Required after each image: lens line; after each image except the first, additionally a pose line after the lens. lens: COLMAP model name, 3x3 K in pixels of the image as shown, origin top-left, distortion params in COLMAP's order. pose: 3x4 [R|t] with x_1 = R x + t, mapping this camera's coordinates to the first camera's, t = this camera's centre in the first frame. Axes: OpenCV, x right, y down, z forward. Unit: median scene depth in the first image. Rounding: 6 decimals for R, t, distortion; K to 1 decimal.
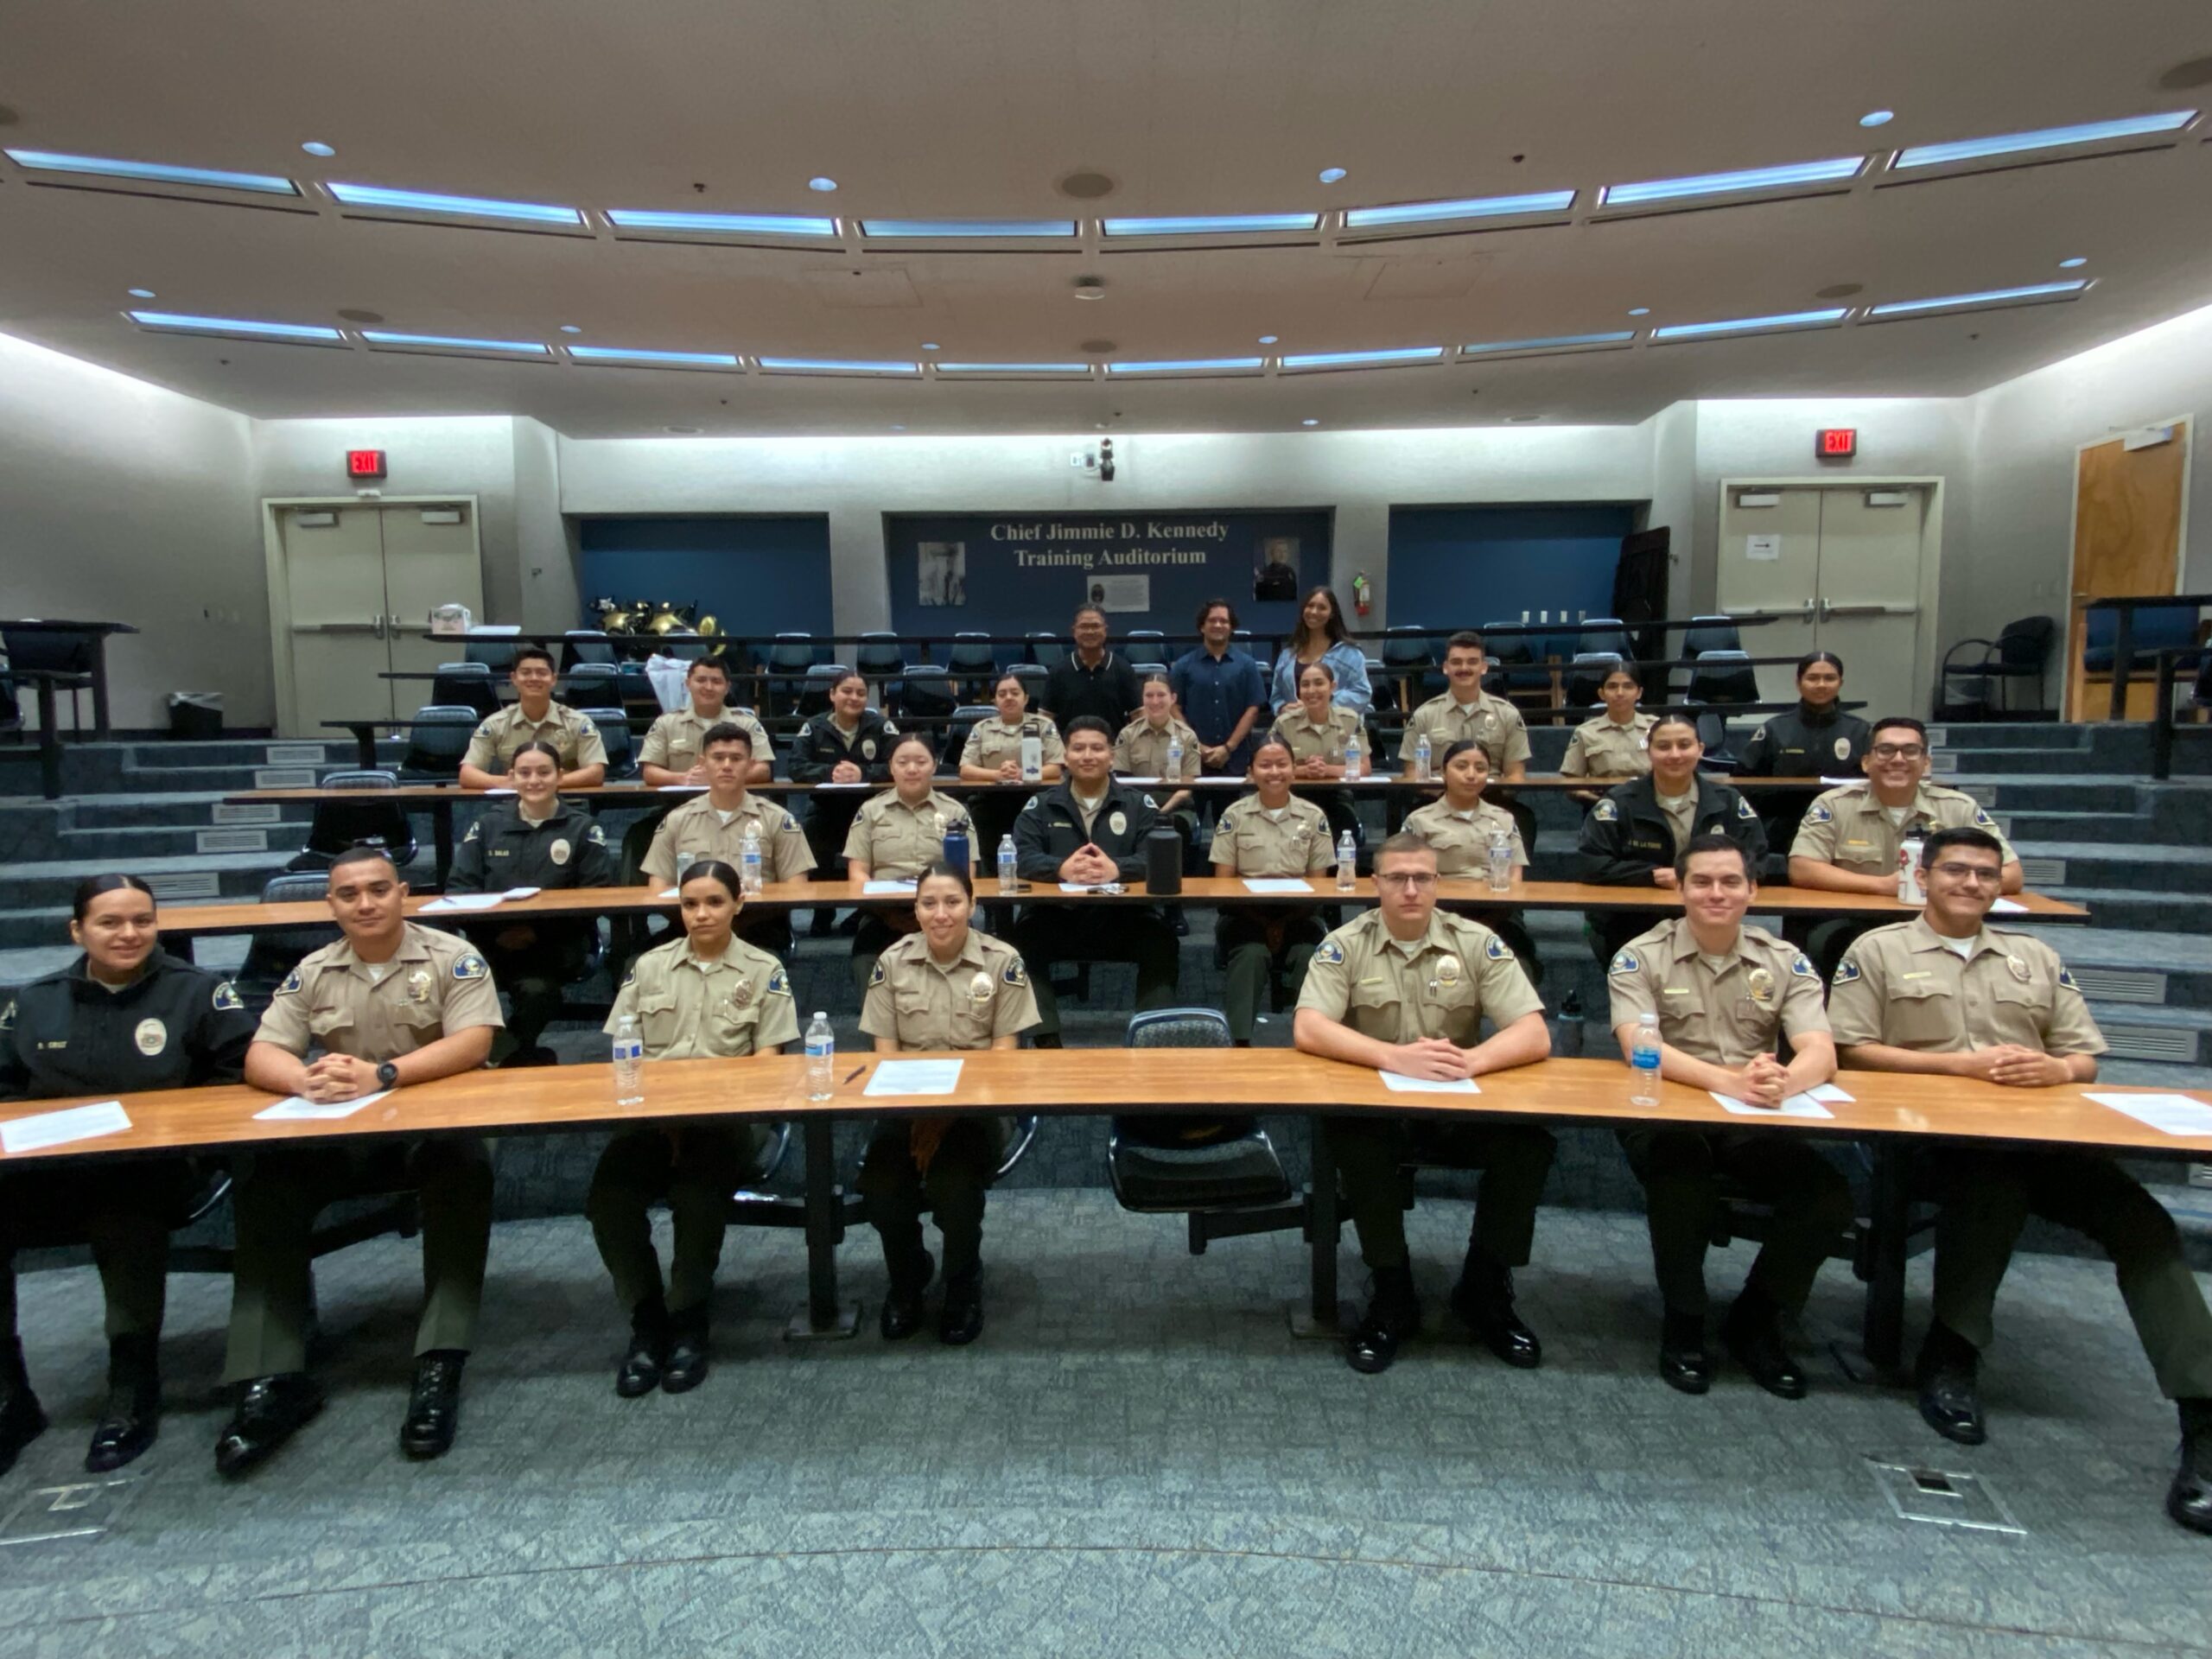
lens RADIAL K [[1149.2, 0, 1106.0], [0, 1149.2, 829.5], [0, 0, 1]] dist [0.010093, -0.015643]
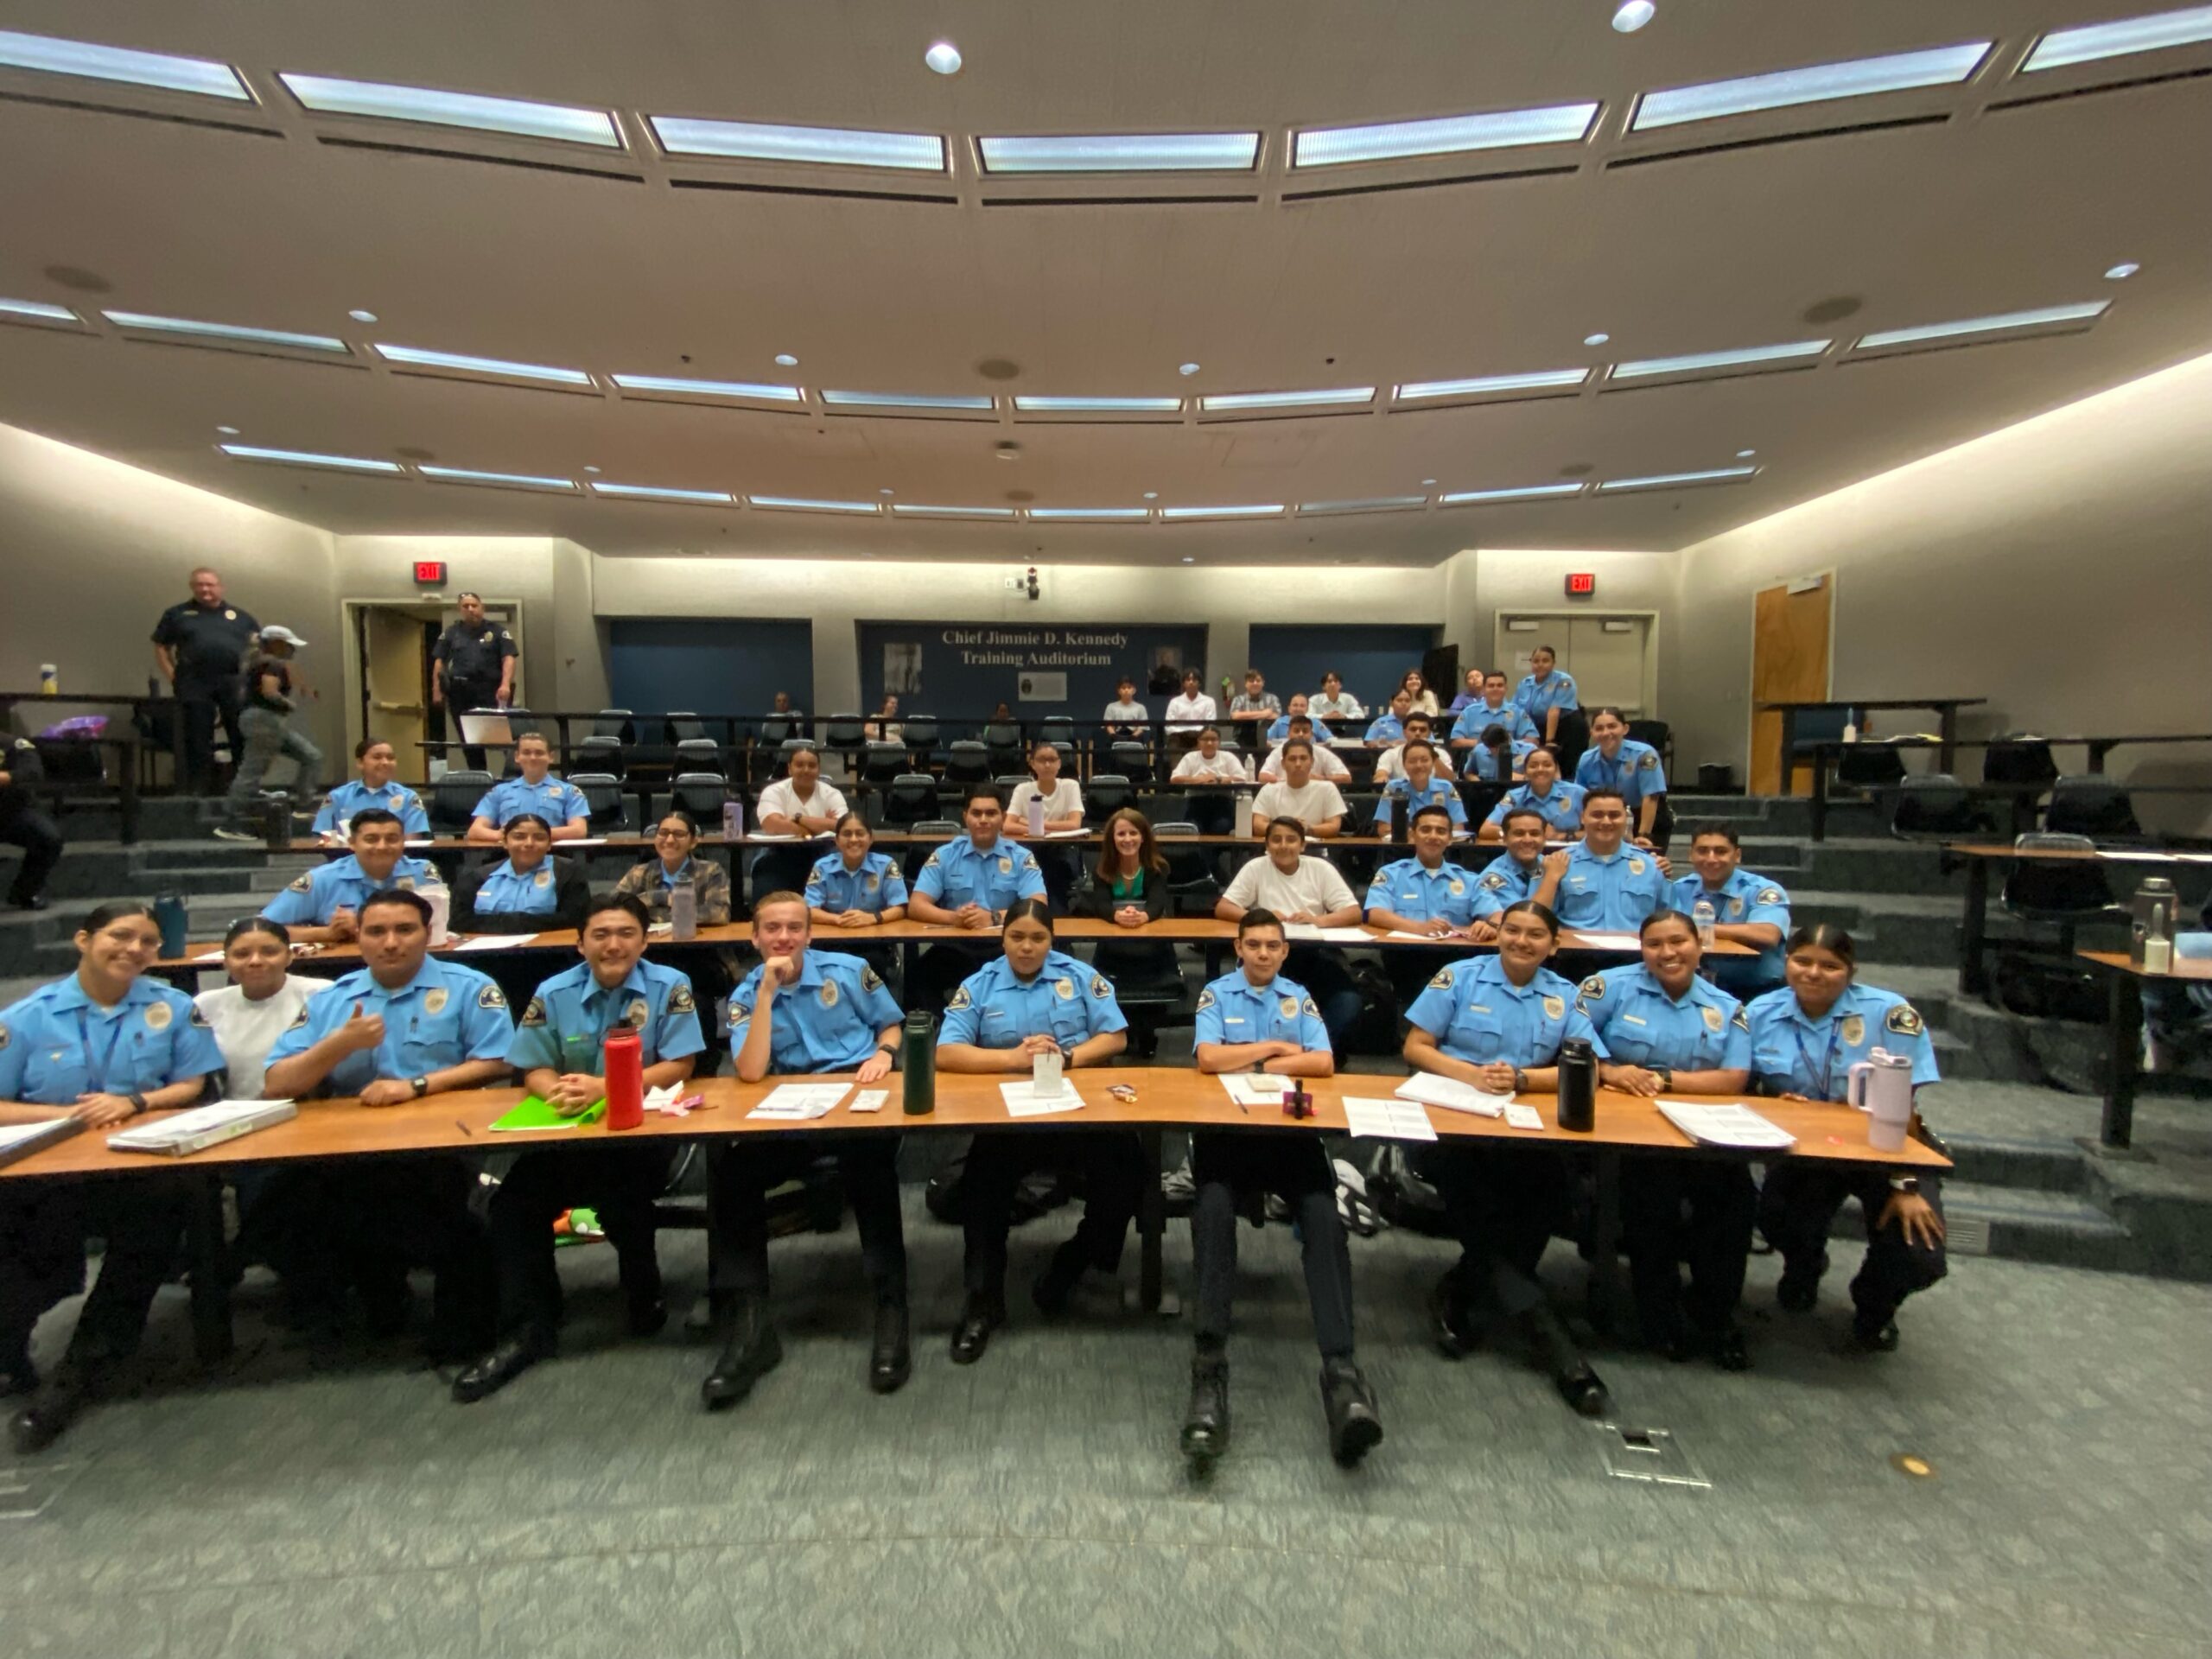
lens RADIAL K [[883.6, 0, 1106.0], [0, 883.6, 829.5], [0, 0, 1]] dist [0.010926, -0.015849]
pose [[0.998198, 0.007683, 0.059515, 0.084198], [-0.005211, 0.999121, -0.041584, -0.020205], [-0.059782, 0.041199, 0.997361, 0.068365]]
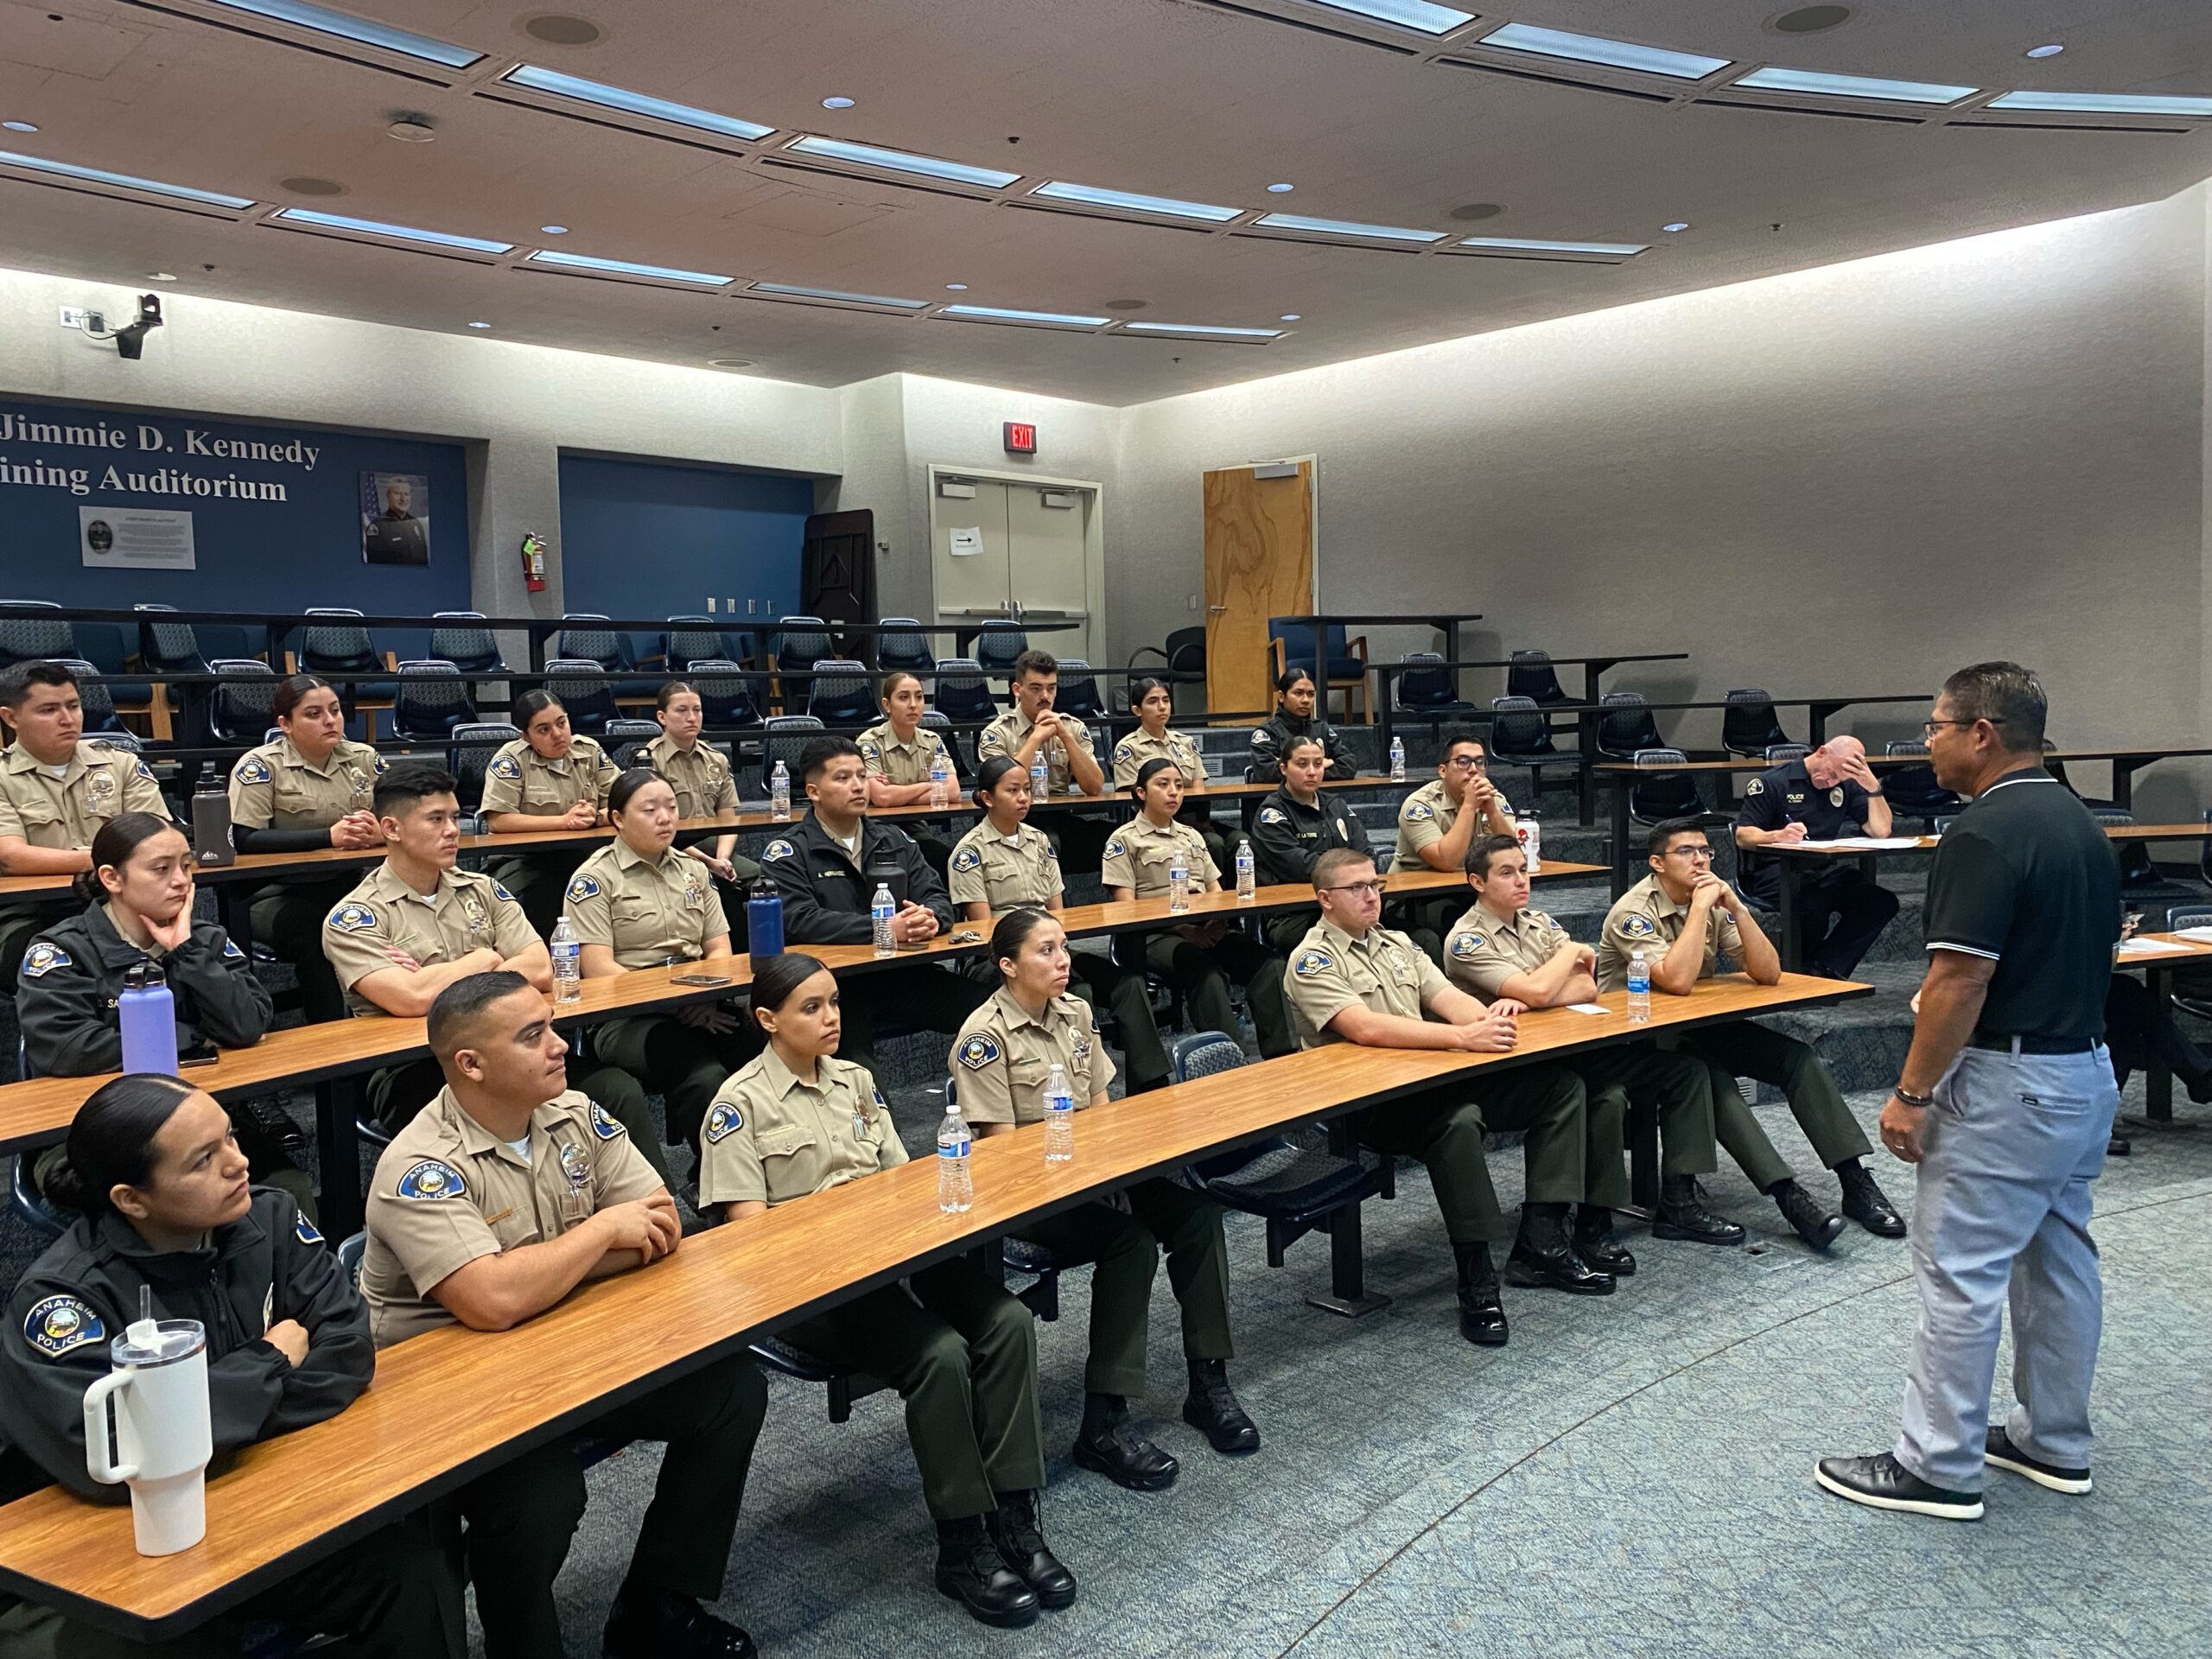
lens RADIAL K [[1686.2, 0, 1017.8], [0, 1686.2, 821.9], [0, 0, 1]] dist [0.134065, -0.181035]
pose [[0.704474, -0.055166, 0.707582, -1.130611], [0.083285, 0.996512, -0.005227, -0.030917], [-0.704826, 0.062613, 0.706612, 0.067769]]
